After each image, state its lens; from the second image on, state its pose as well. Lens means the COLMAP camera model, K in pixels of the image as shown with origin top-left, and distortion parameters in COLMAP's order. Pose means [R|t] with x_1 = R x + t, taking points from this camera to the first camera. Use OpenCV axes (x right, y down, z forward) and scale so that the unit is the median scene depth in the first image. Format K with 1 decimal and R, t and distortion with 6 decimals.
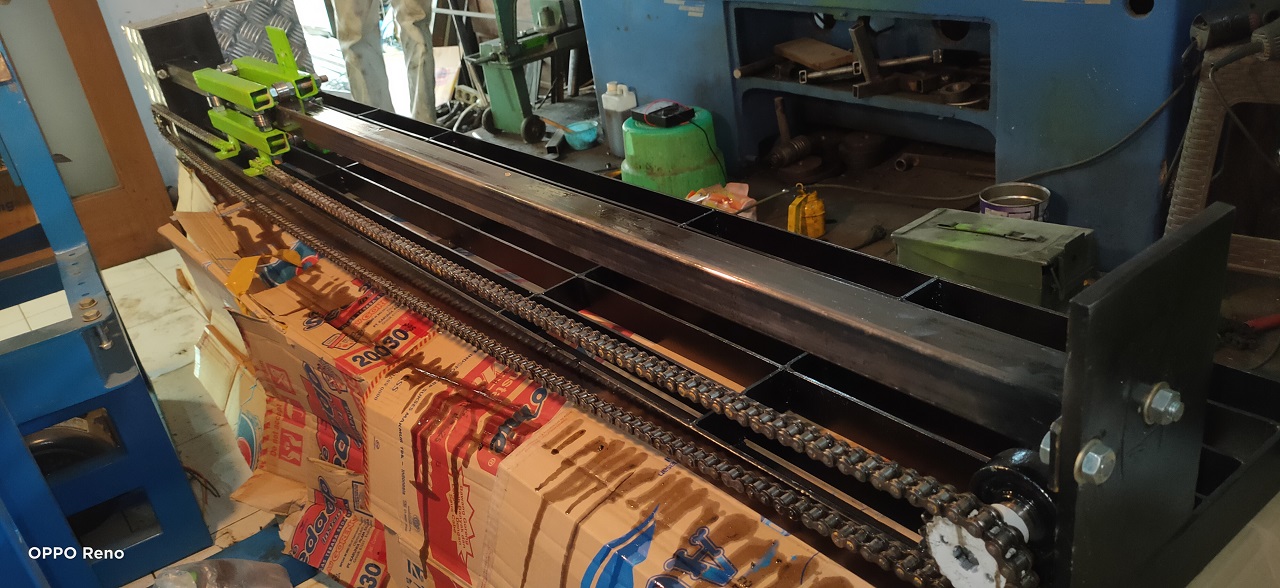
lens RADIAL K [[963.5, 0, 640.0], [0, 963.5, 294.0], [0, 0, 1]] dist [0.034883, 0.002420]
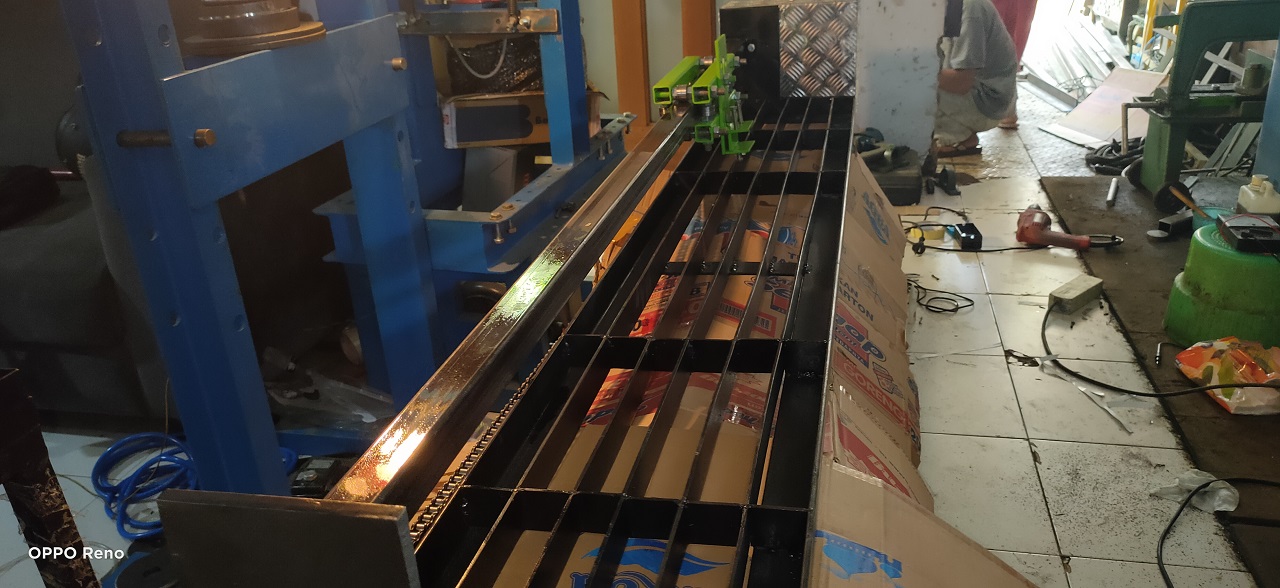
lens RADIAL K [[963.5, 0, 640.0], [0, 963.5, 294.0], [0, 0, 1]] dist [0.034883, 0.002420]
pose [[0.643688, 0.399506, -0.652733, 0.307739], [-0.374061, 0.908340, 0.187073, -0.131985], [0.667641, 0.123745, 0.734127, 0.110600]]
